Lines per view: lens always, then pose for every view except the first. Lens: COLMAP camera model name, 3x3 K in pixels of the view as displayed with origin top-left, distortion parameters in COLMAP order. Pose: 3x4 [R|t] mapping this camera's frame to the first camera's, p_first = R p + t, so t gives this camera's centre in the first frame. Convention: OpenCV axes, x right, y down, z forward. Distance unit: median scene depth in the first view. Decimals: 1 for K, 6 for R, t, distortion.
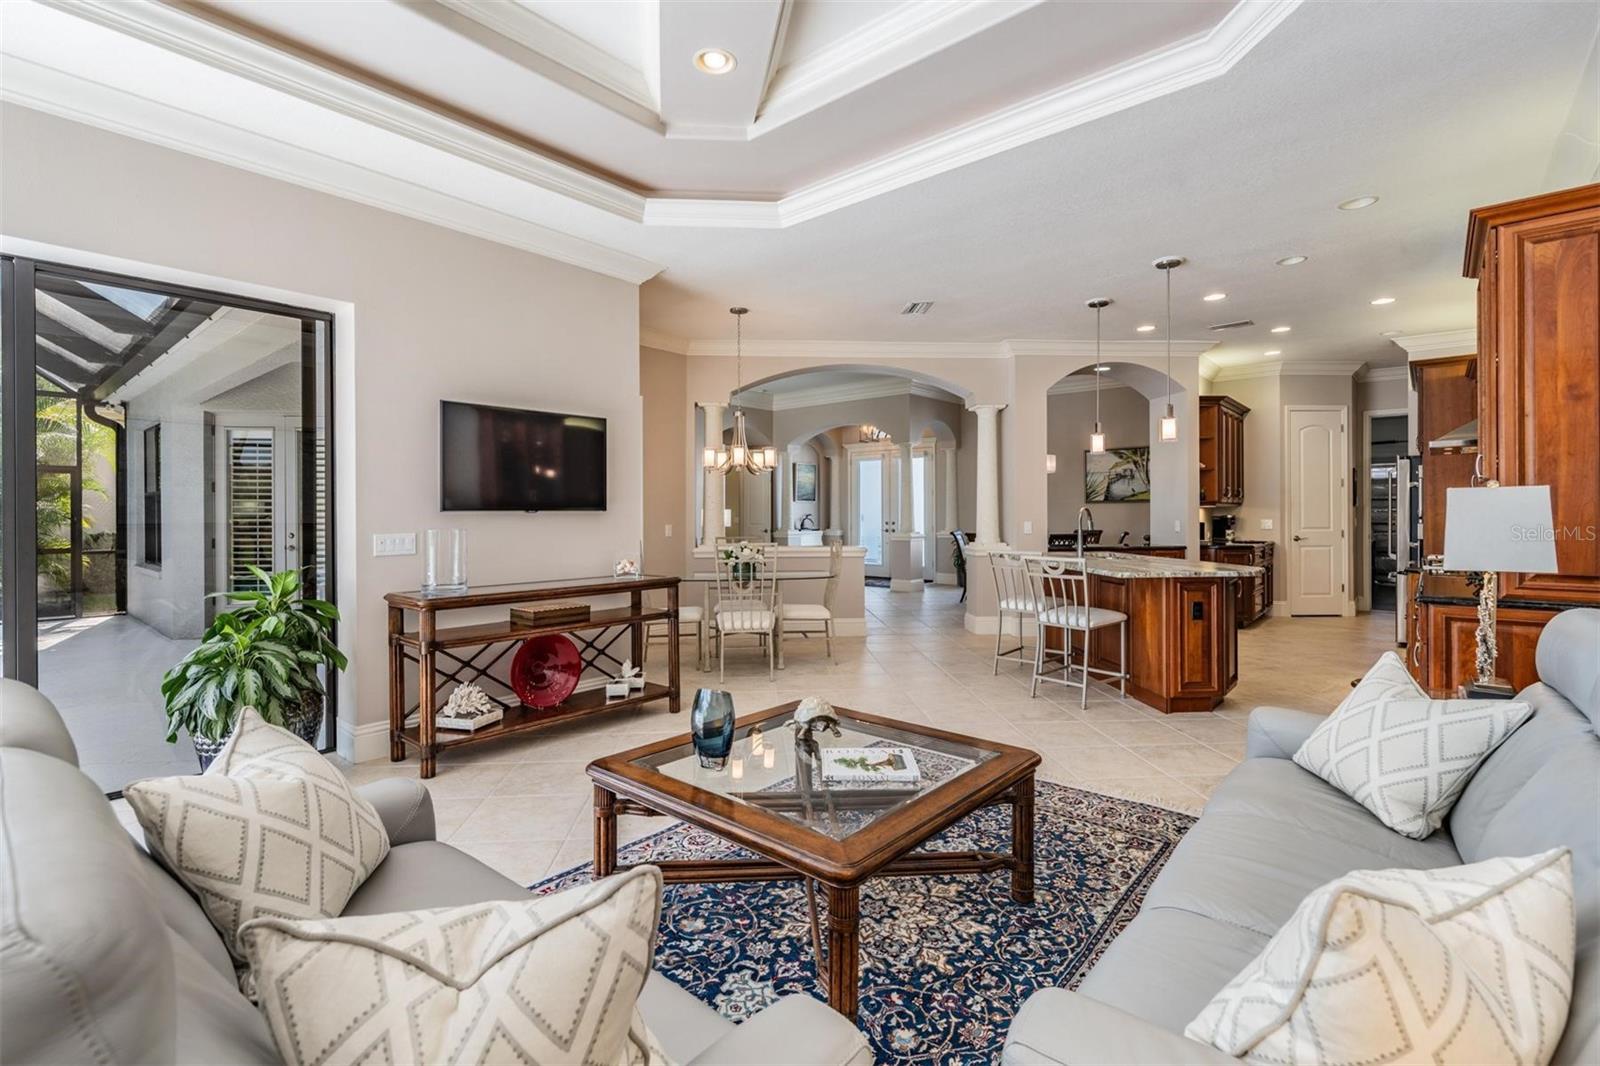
lens RADIAL K [[704.8, 0, 810.6], [0, 704.8, 514.1], [0, 0, 1]] dist [-0.000348, 0.000807]
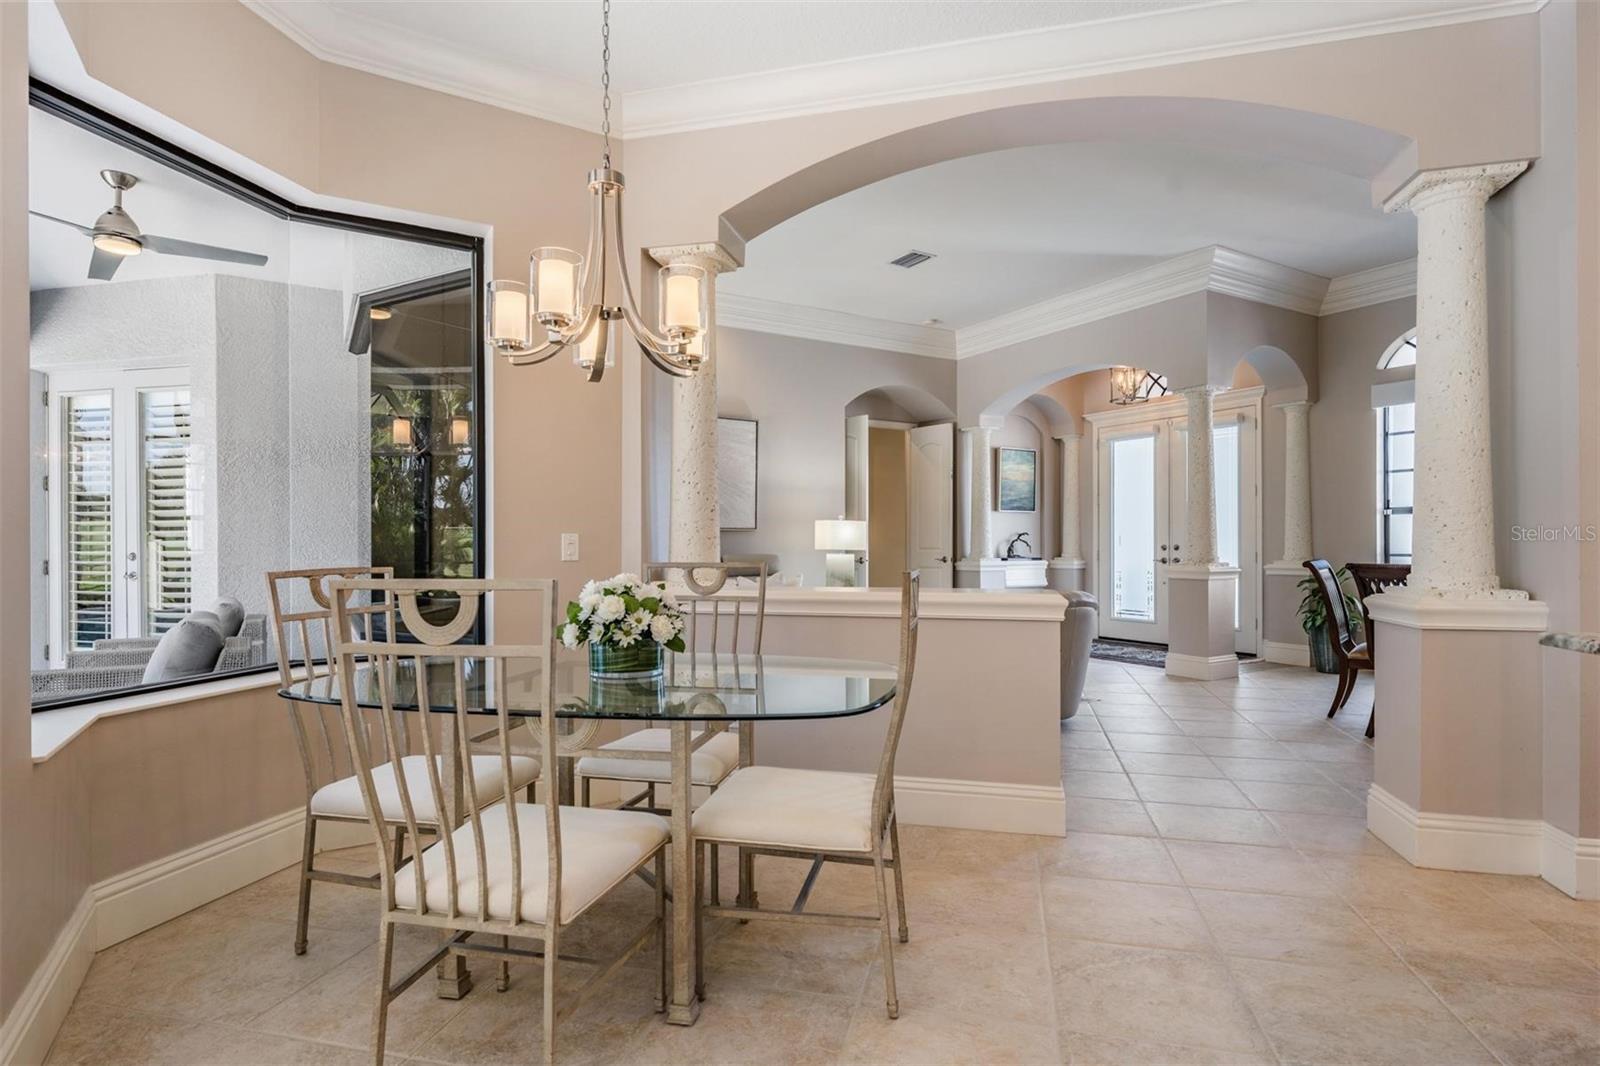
lens RADIAL K [[815.7, 0, 799.9], [0, 815.7, 549.0], [0, 0, 1]] dist [0.007198, 0.000983]
pose [[0.945906, 0.003358, -0.324425, 0.046926], [-0.001936, 0.999987, 0.004705, 0.011743], [0.324436, -0.003822, 0.945900, 0.299999]]
